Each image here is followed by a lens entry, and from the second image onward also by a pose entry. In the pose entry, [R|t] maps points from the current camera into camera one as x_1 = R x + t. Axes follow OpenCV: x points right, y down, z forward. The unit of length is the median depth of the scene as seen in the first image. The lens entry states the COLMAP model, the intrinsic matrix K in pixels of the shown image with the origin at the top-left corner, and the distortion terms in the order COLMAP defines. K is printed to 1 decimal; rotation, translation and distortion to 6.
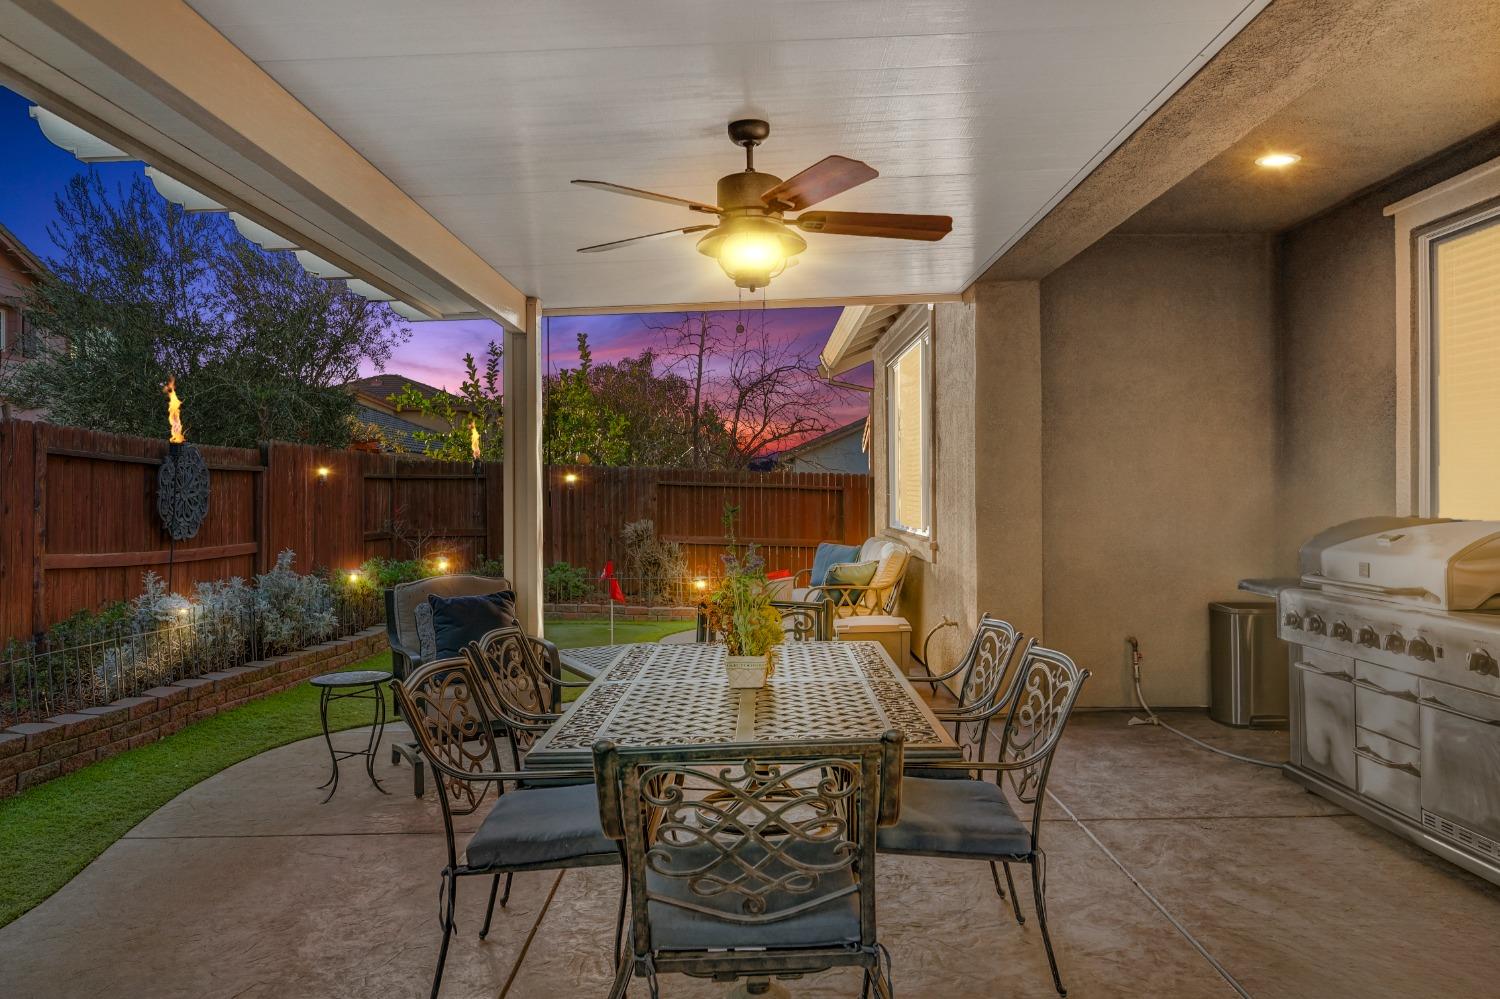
lens RADIAL K [[1049.3, 0, 756.8], [0, 1049.3, 488.2], [0, 0, 1]] dist [-0.000168, -0.000834]
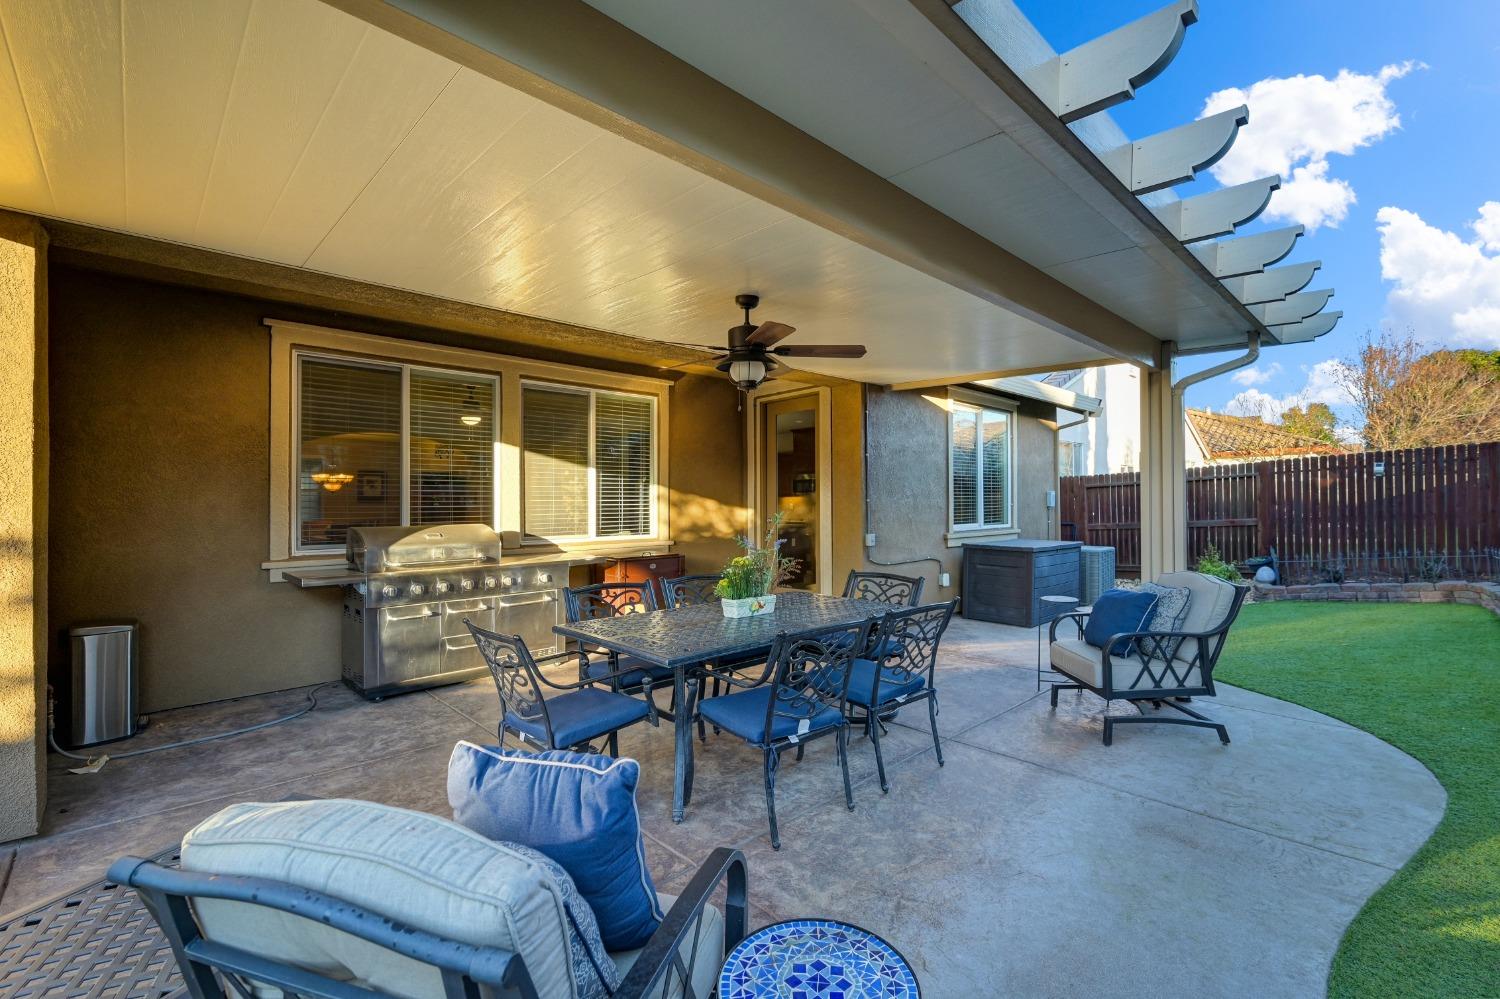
lens RADIAL K [[654.3, 0, 757.5], [0, 654.3, 502.1], [0, 0, 1]] dist [-0.001556, 0.000076]
pose [[-0.697976, 0.018494, 0.715882, -0.426665], [0.011729, 0.999828, -0.014394, 0.006929], [-0.716025, -0.001650, -0.698072, 0.937824]]
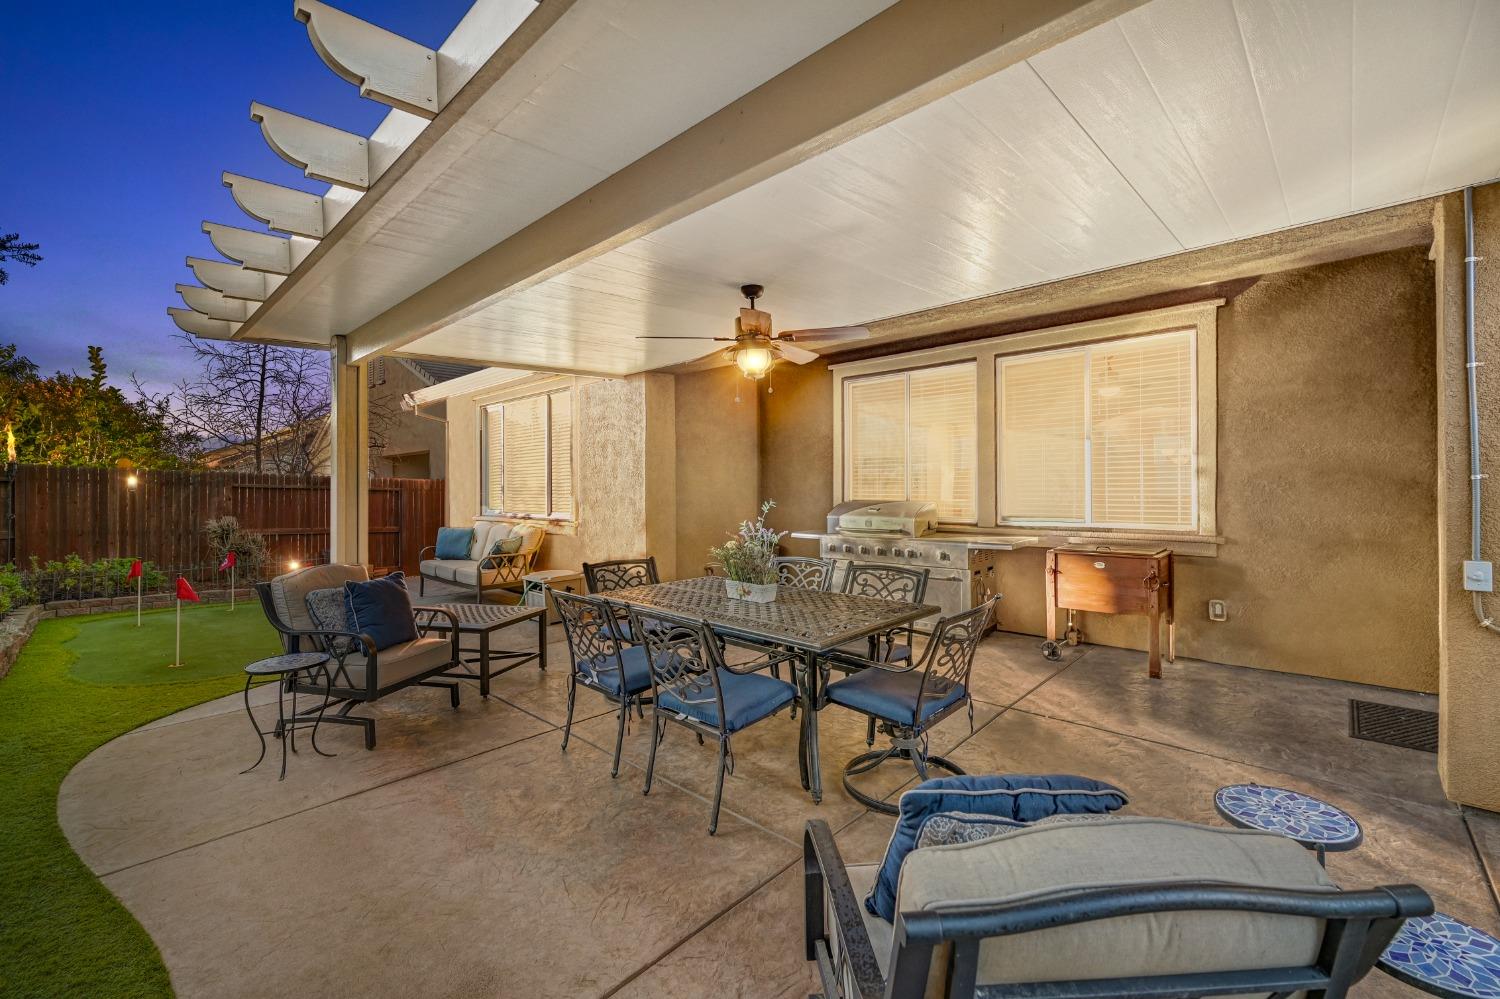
lens RADIAL K [[636.8, 0, 757.9], [0, 636.8, 480.1], [0, 0, 1]] dist [-0.001731, -0.000225]
pose [[0.686101, 0.006638, 0.727476, -0.420026], [0.002343, 0.999933, -0.011333, -0.003241], [-0.727502, 0.009480, 0.686040, 0.135711]]
